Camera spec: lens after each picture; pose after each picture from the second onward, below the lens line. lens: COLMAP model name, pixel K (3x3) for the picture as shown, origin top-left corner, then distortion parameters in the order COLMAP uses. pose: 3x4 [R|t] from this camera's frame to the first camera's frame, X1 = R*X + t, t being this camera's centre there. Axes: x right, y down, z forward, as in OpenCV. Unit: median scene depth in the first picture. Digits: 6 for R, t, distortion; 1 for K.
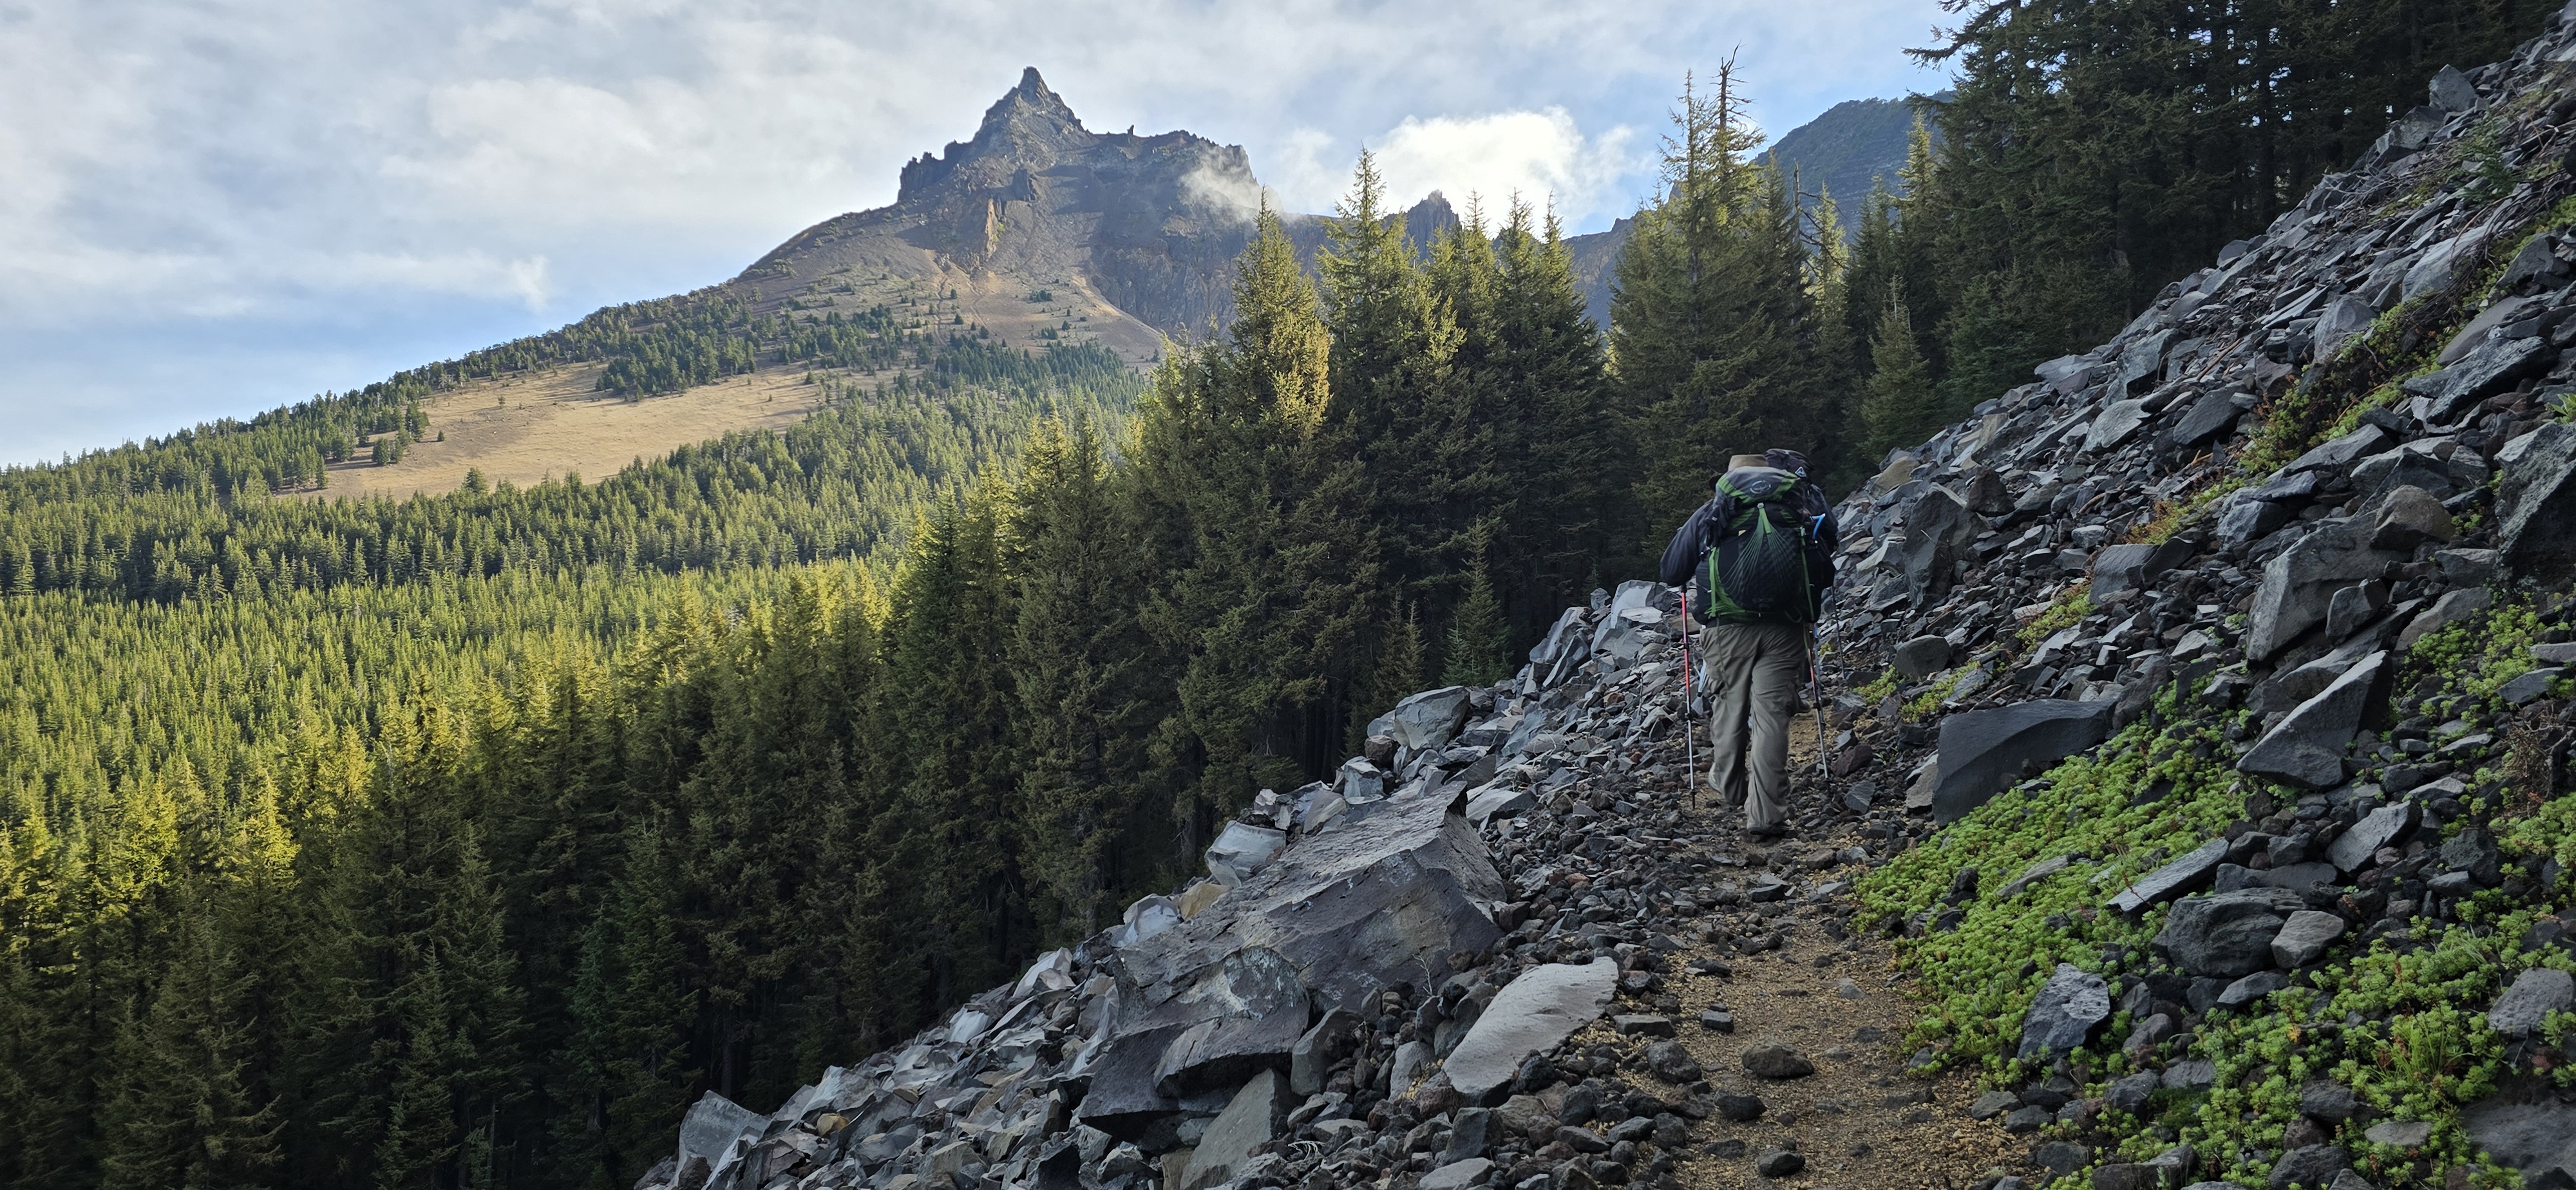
lens RADIAL K [[1573.0, 0, 1267.0], [0, 1573.0, 588.1], [0, 0, 1]] dist [0.095157, -0.000566]
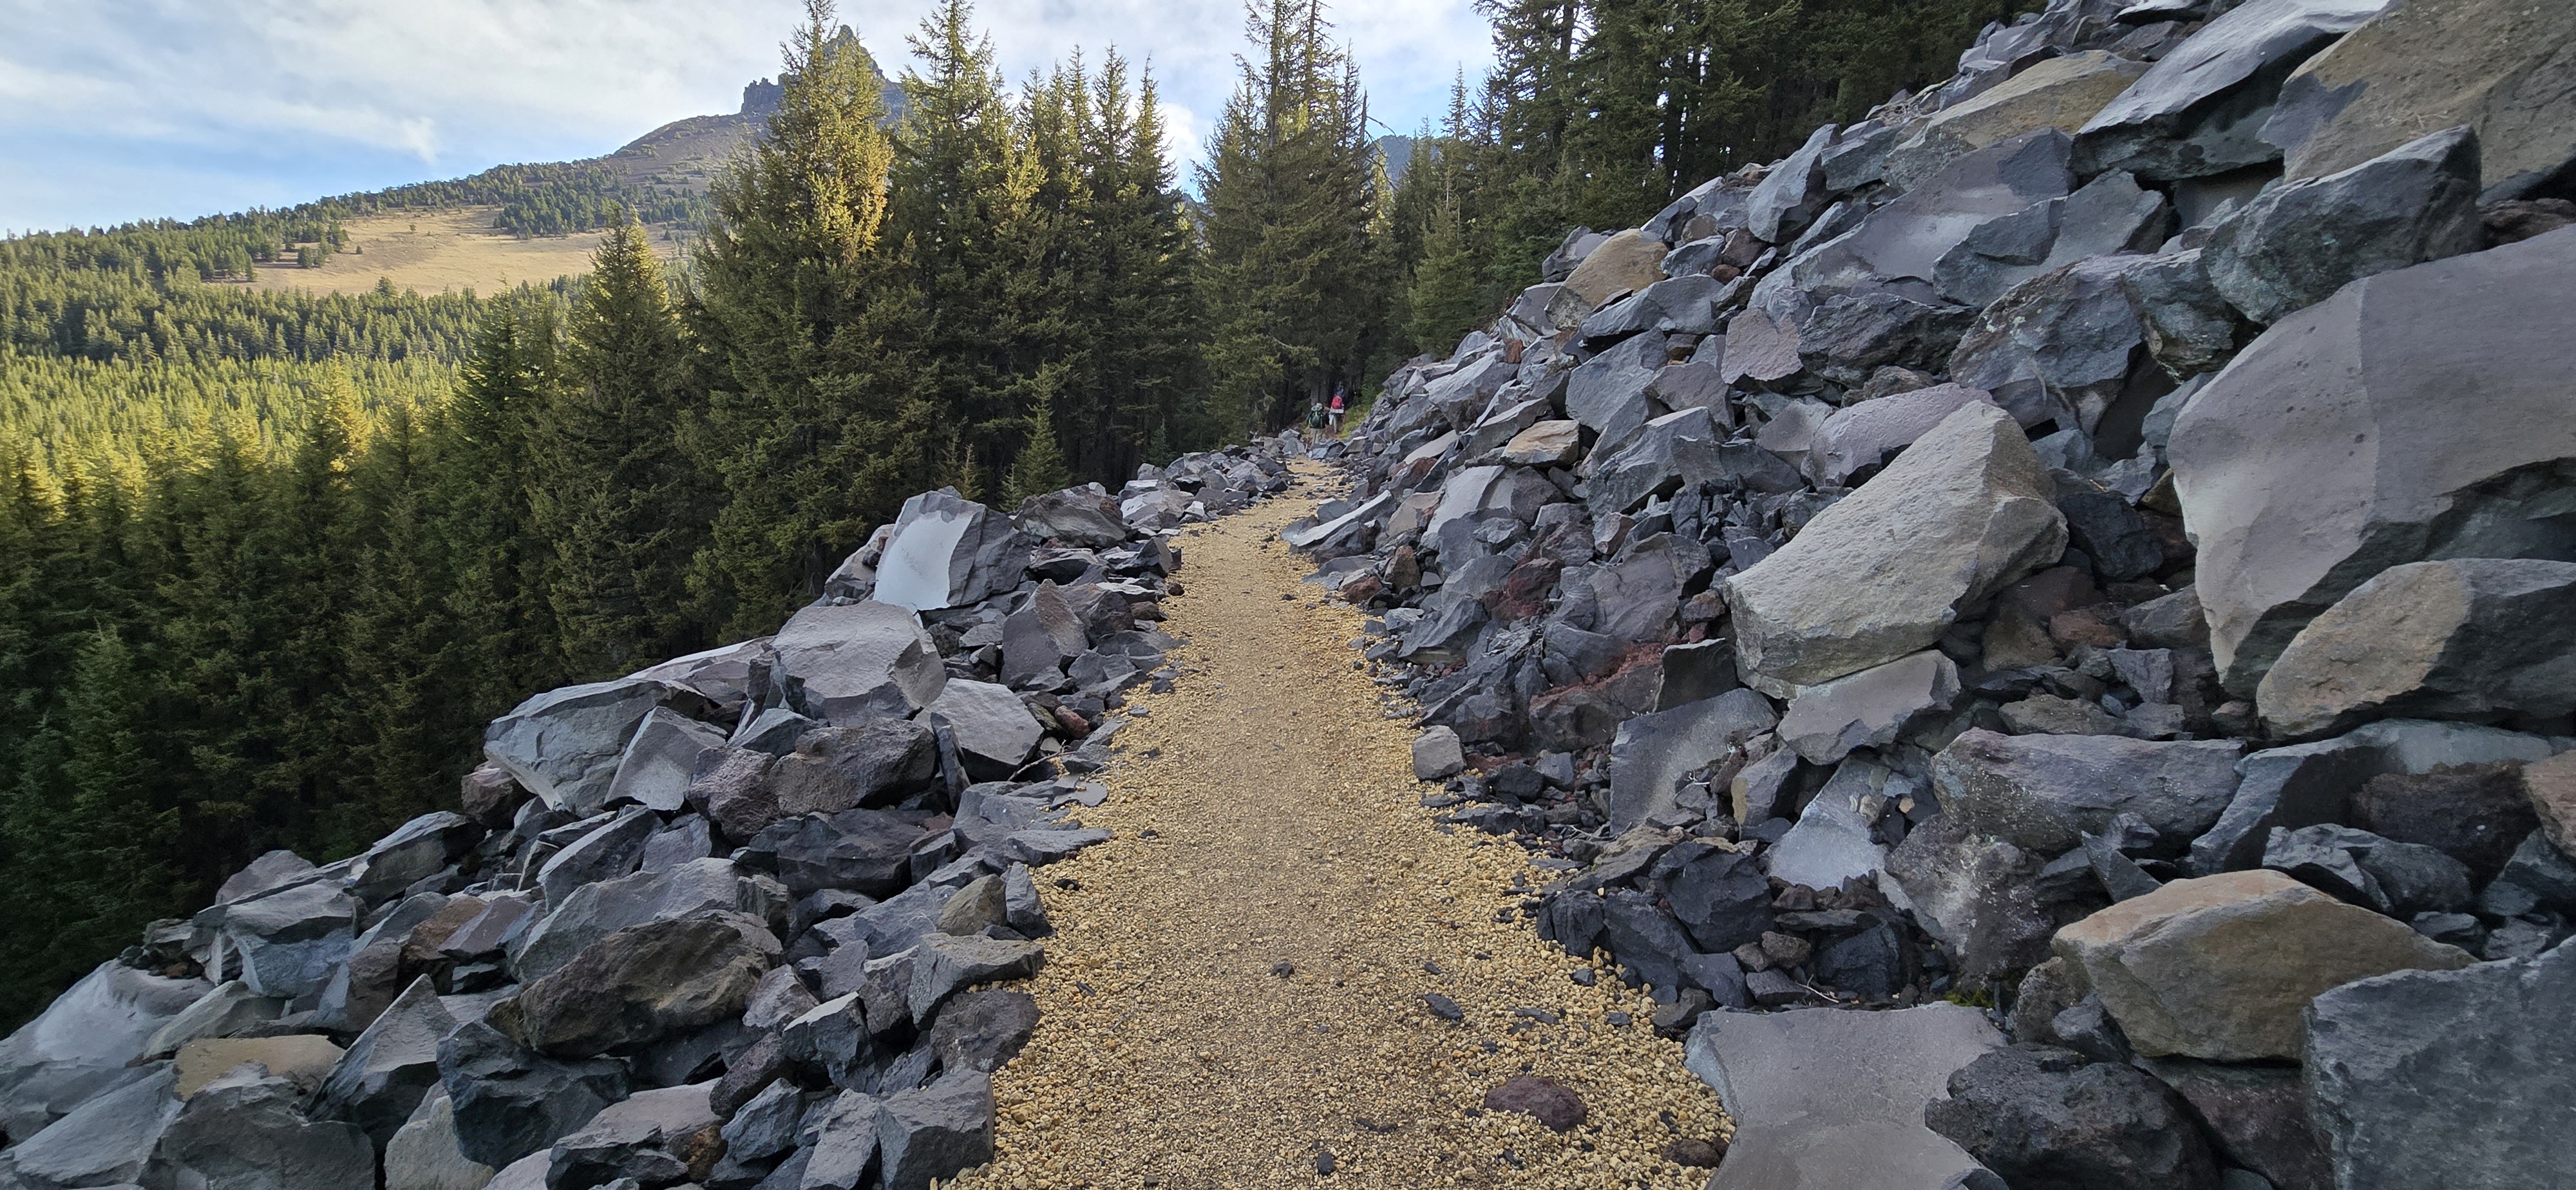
lens RADIAL K [[911.2, 0, 1229.0], [0, 911.2, 579.0], [0, 0, 1]] dist [0.002287, 0.000291]
pose [[0.975286, 0.038288, 0.217605, 0.034054], [-0.074485, 0.984195, 0.160663, -0.003207], [-0.208014, -0.172900, 0.962723, 0.106474]]
